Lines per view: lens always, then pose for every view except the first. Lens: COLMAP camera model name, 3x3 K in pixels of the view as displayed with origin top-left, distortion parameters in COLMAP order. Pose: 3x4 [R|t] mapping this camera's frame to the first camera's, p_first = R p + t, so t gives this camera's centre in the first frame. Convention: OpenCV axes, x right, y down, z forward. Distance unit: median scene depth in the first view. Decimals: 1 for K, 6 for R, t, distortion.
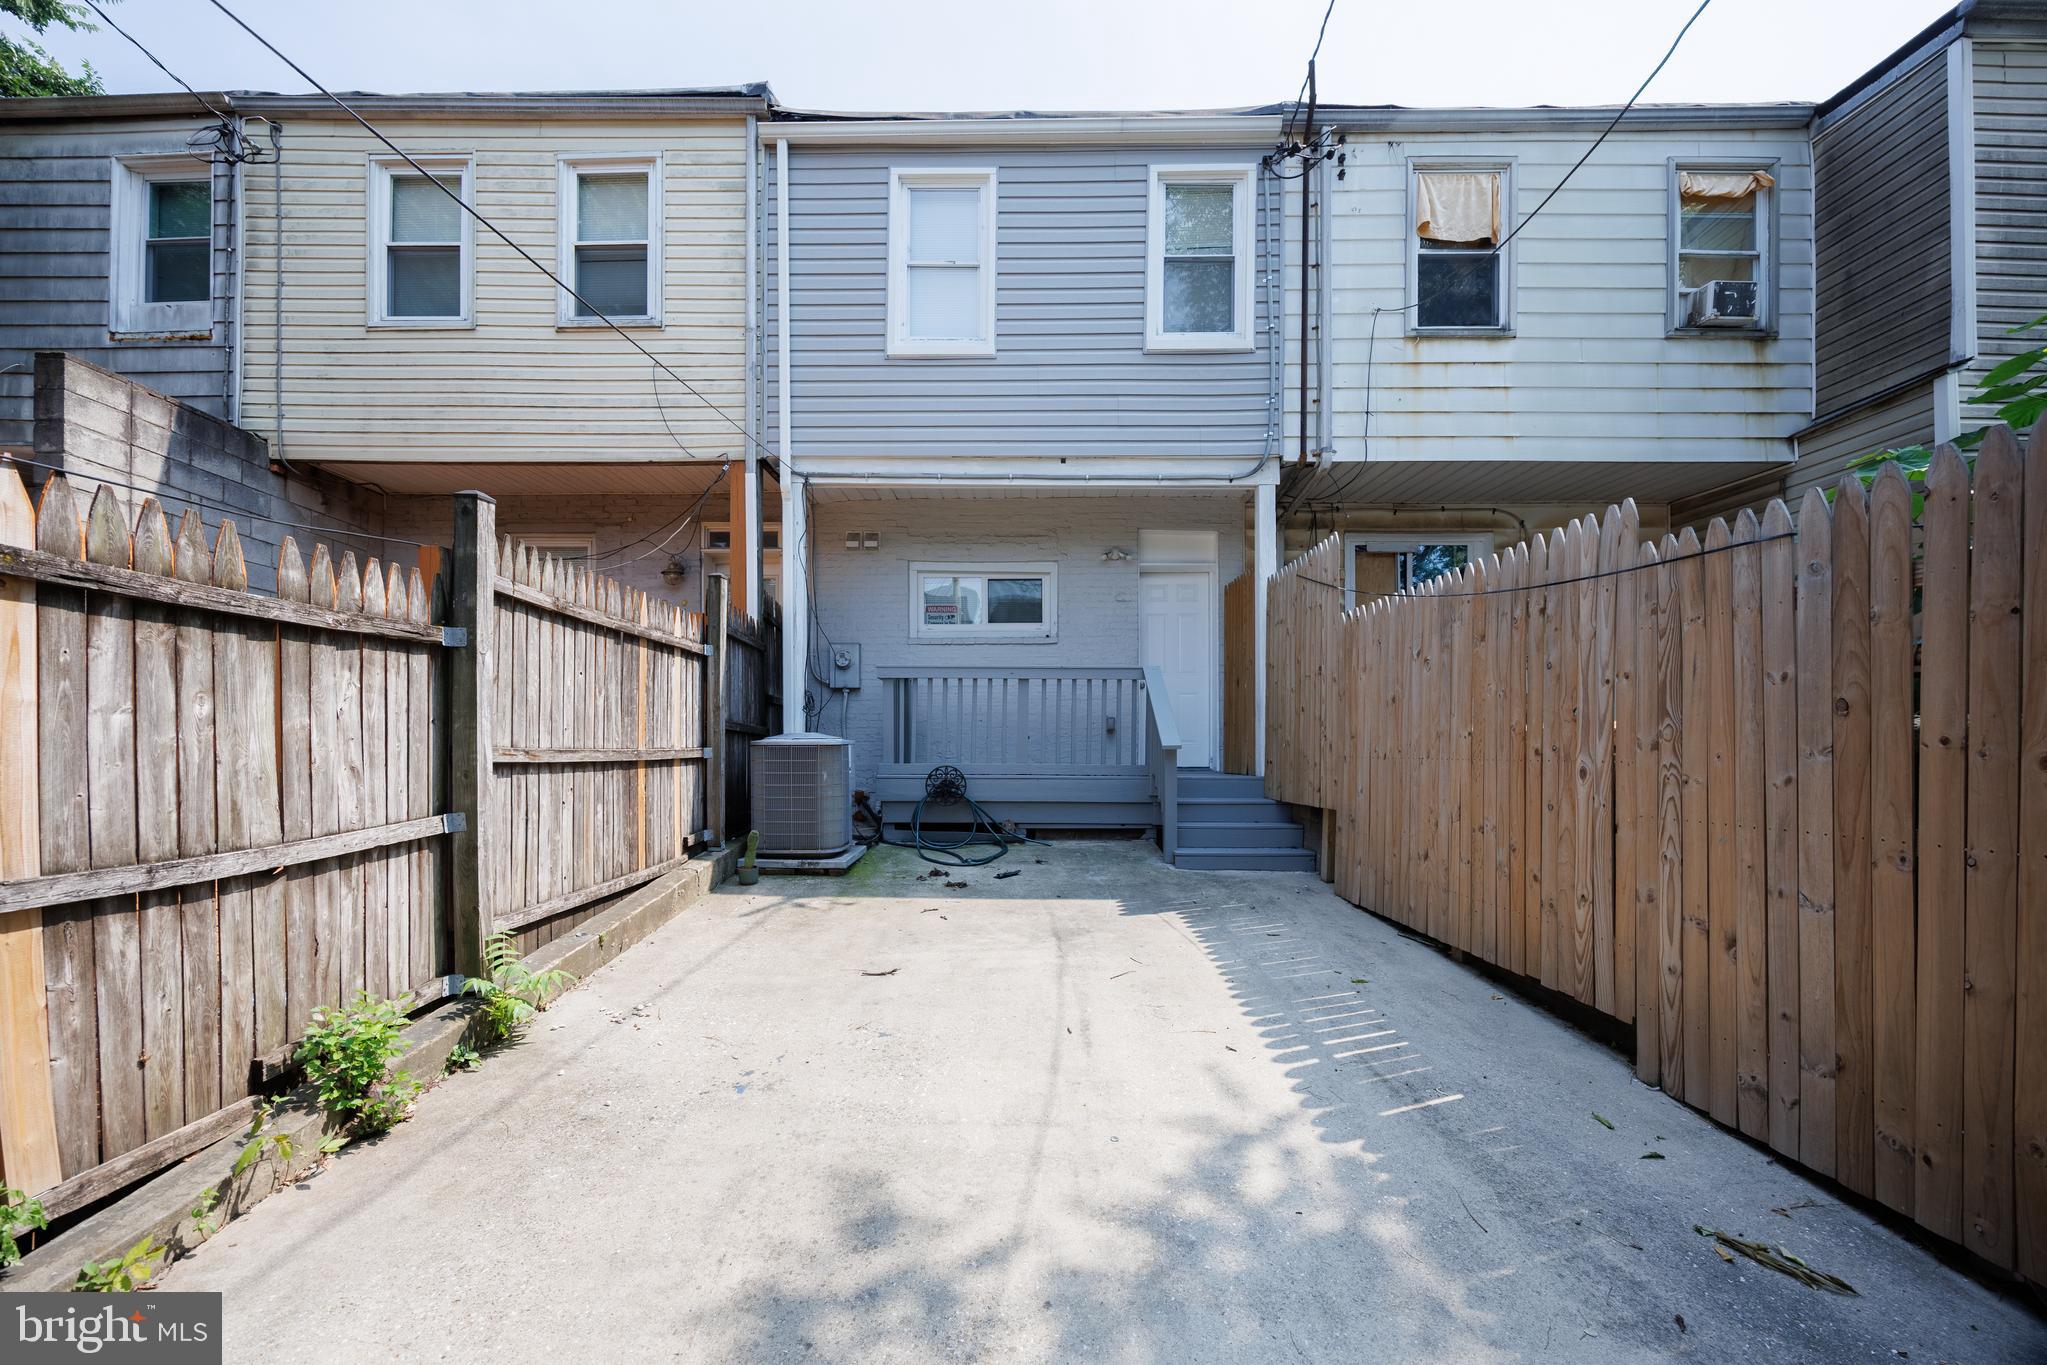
lens RADIAL K [[784.1, 0, 997.6], [0, 784.1, 739.9], [0, 0, 1]] dist [0.002476, 0.000394]
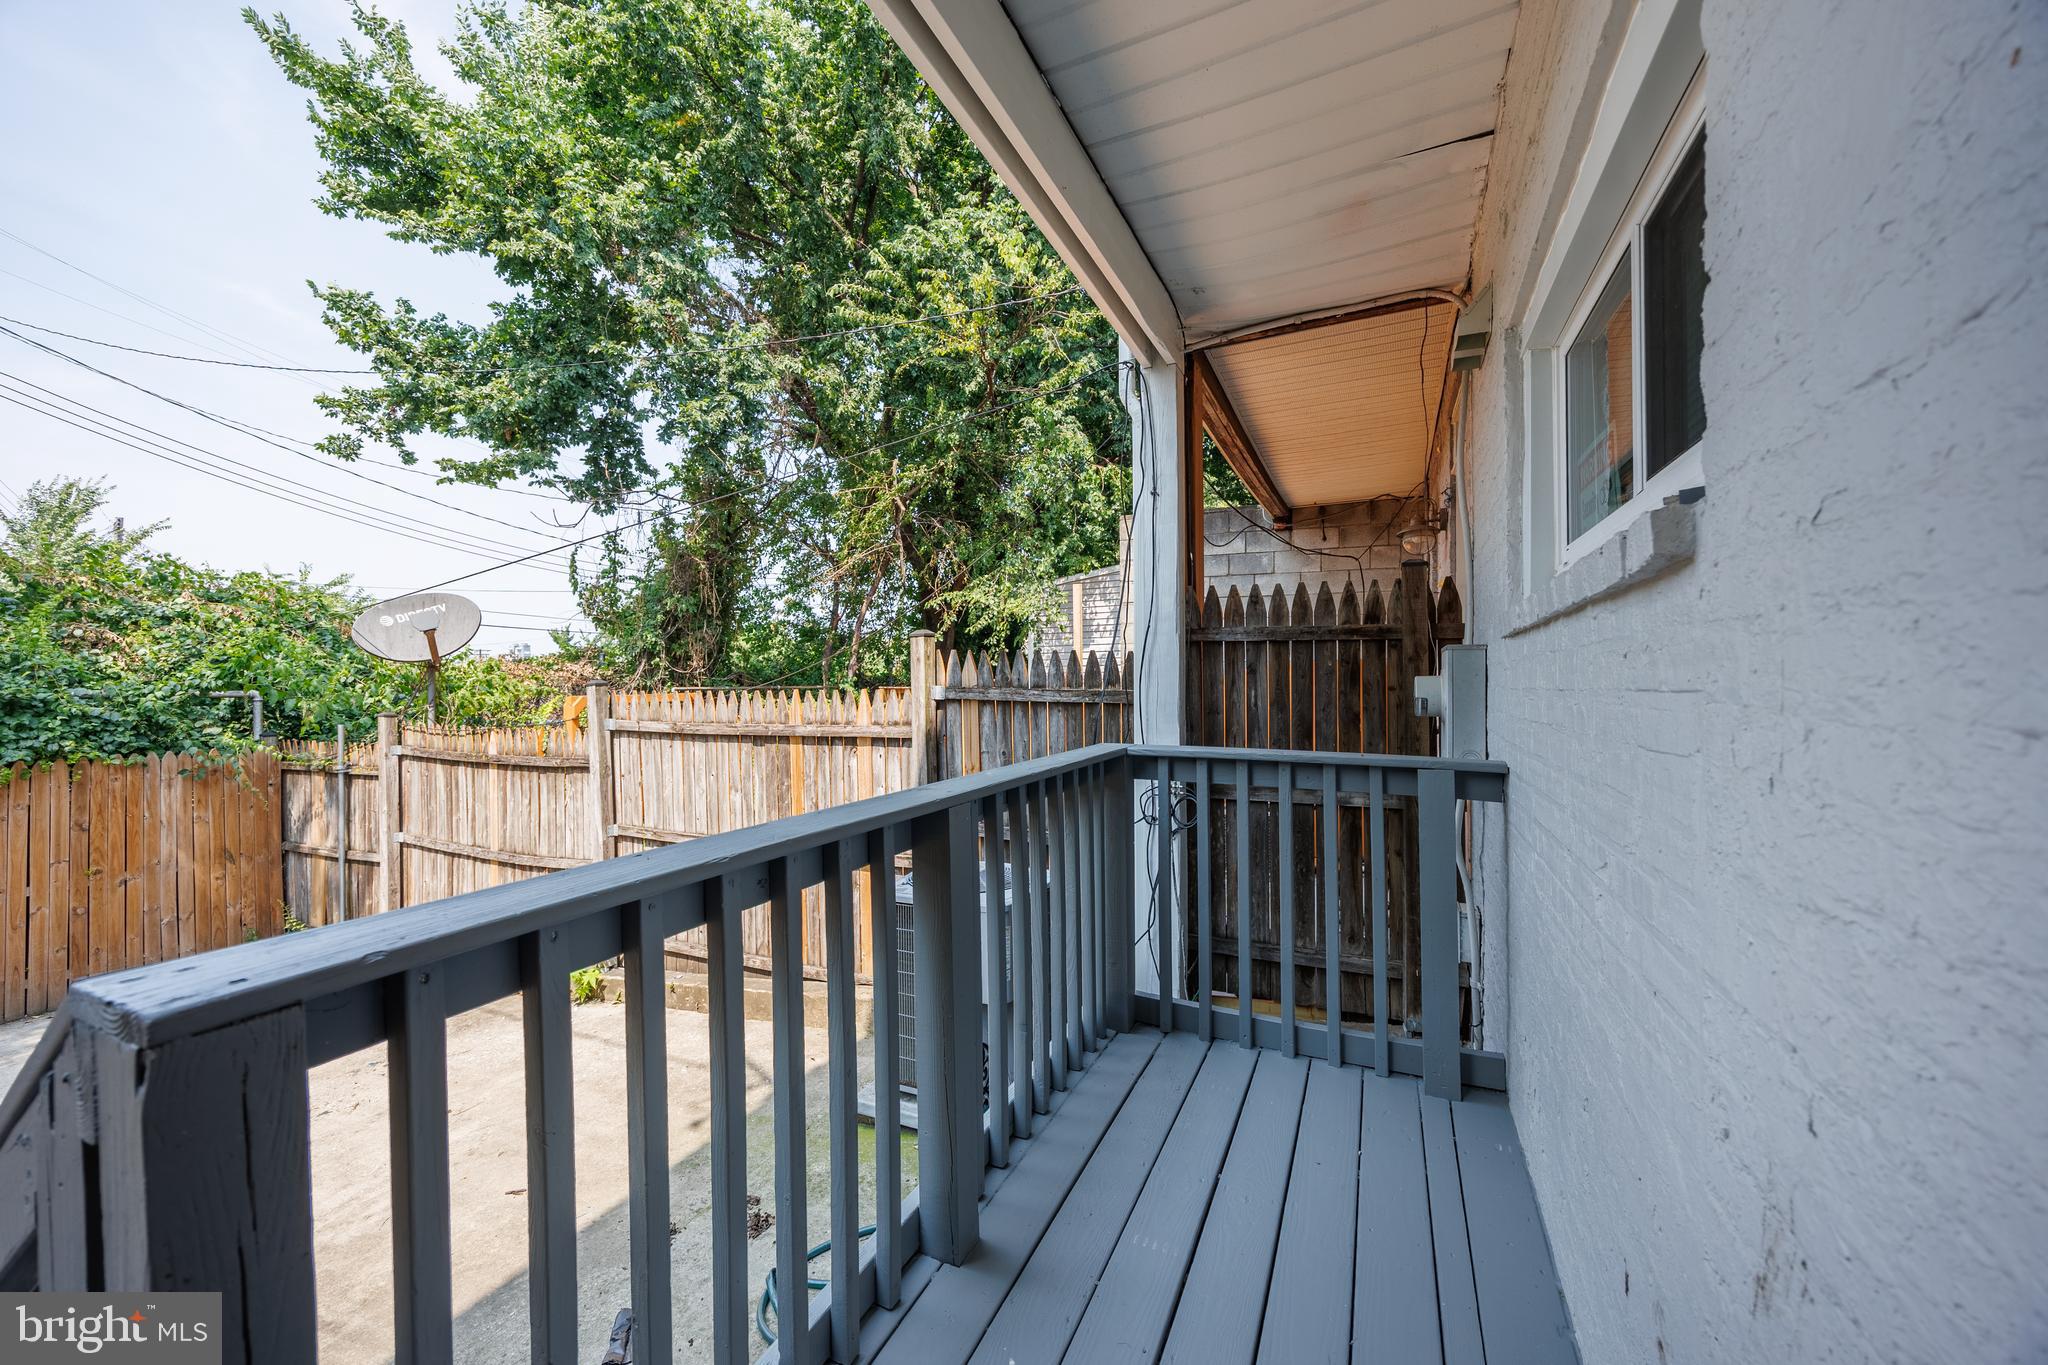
lens RADIAL K [[784.5, 0, 1014.9], [0, 784.5, 688.5], [0, 0, 1]] dist [0.002476, 0.000394]
pose [[-0.410084, 0.007412, -0.912018, 0.541380], [0.010861, 0.999936, 0.003243, -0.292872], [0.911983, -0.008575, -0.410138, 2.548725]]
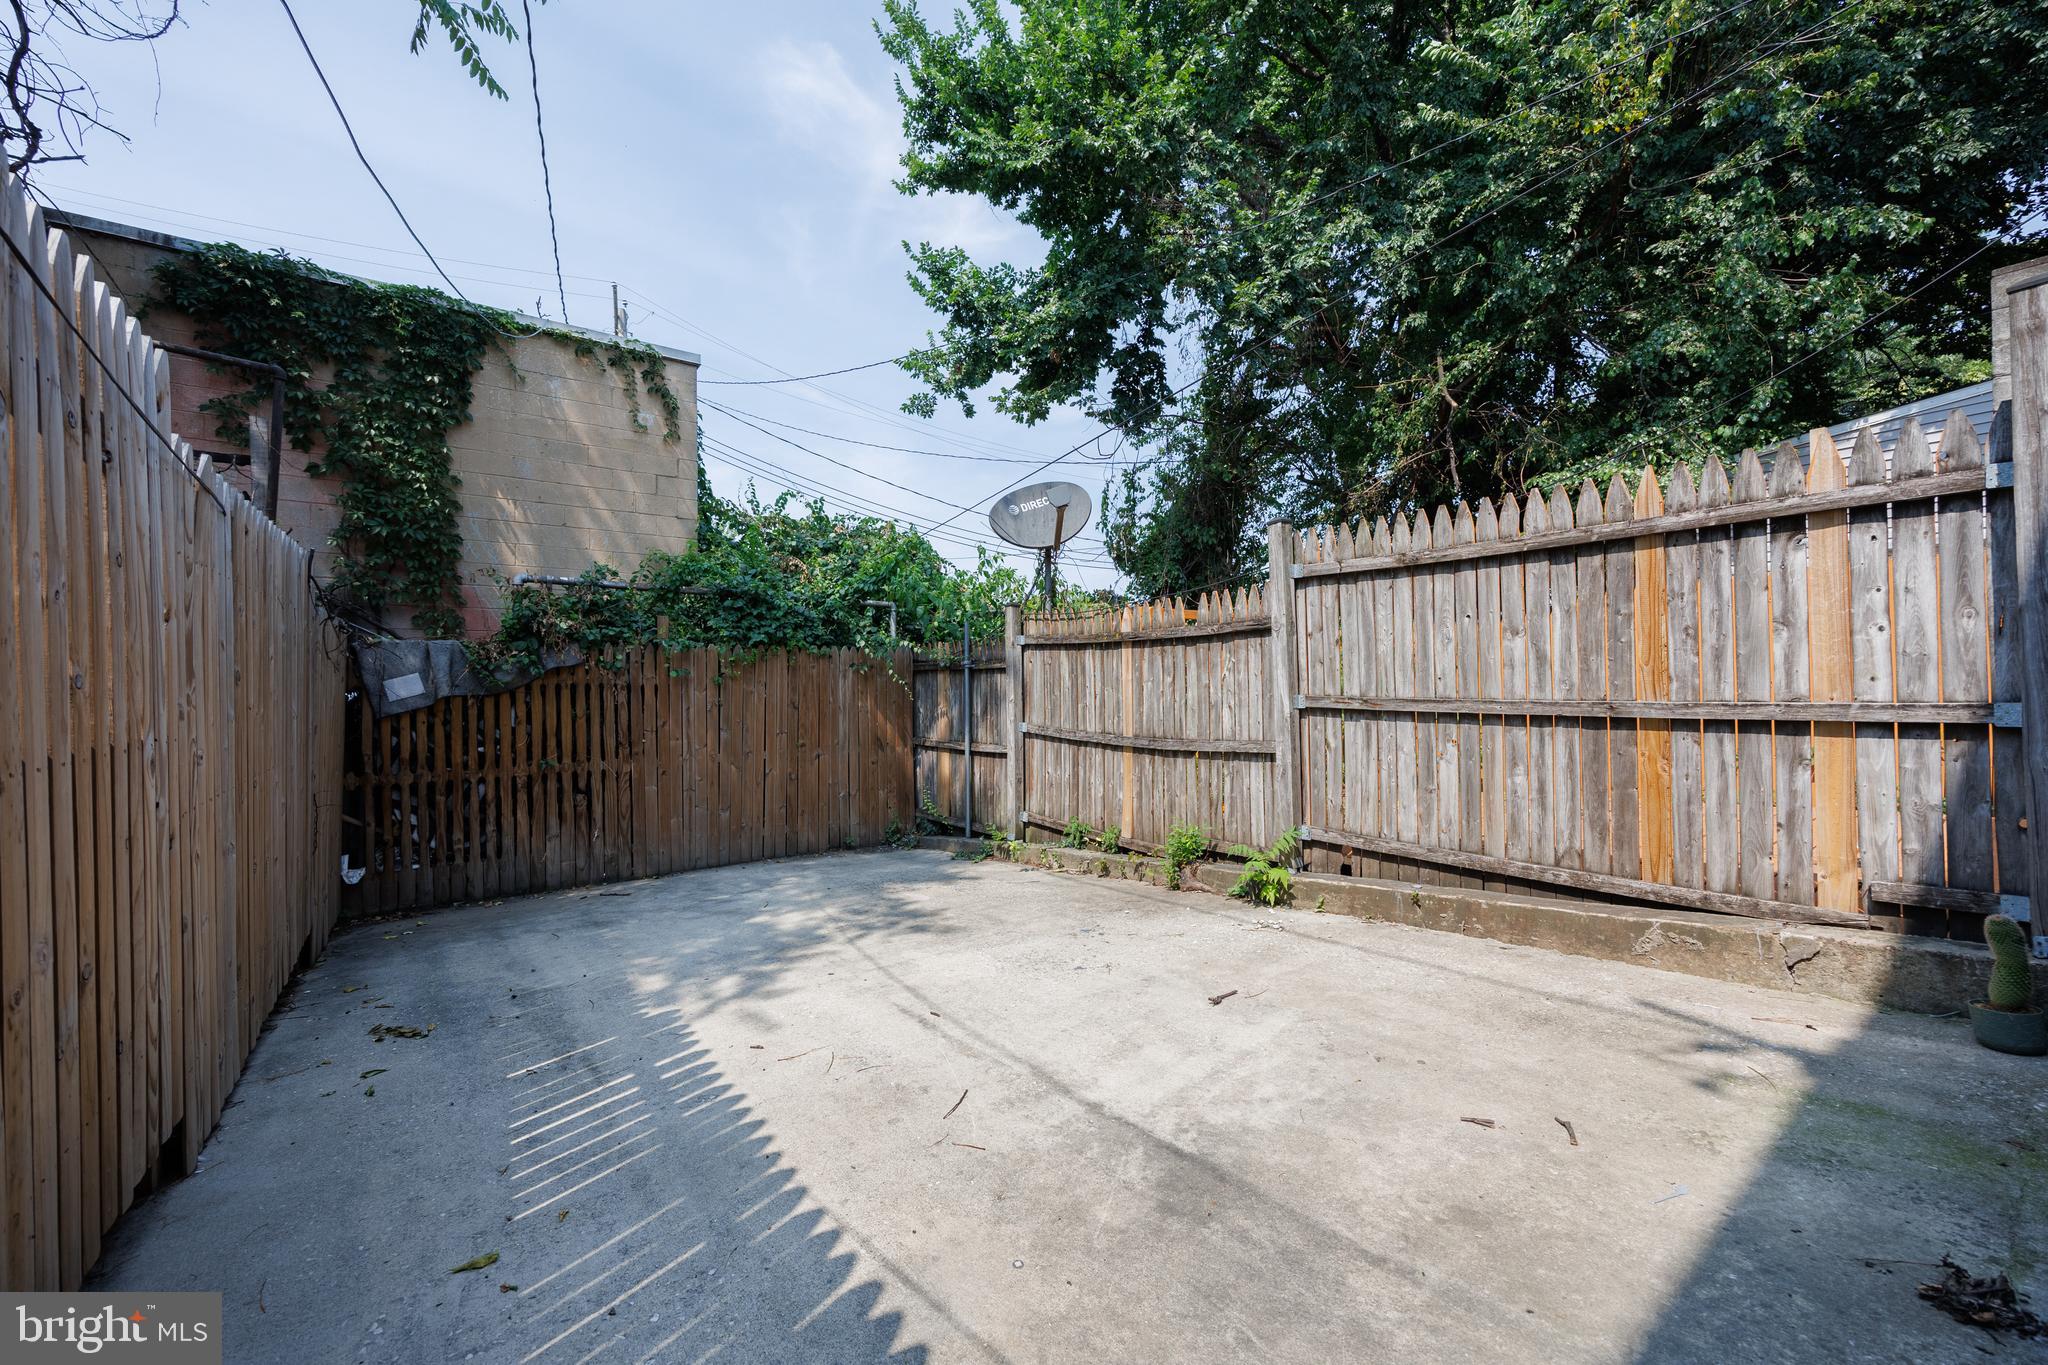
lens RADIAL K [[784.5, 0, 1009.2], [0, 784.5, 696.4], [0, 0, 1]] dist [0.002476, 0.000394]
pose [[-0.799294, 0.011704, -0.600826, 0.580816], [0.009380, 0.999932, 0.007001, -0.004209], [0.600866, -0.000040, -0.799350, 1.828250]]
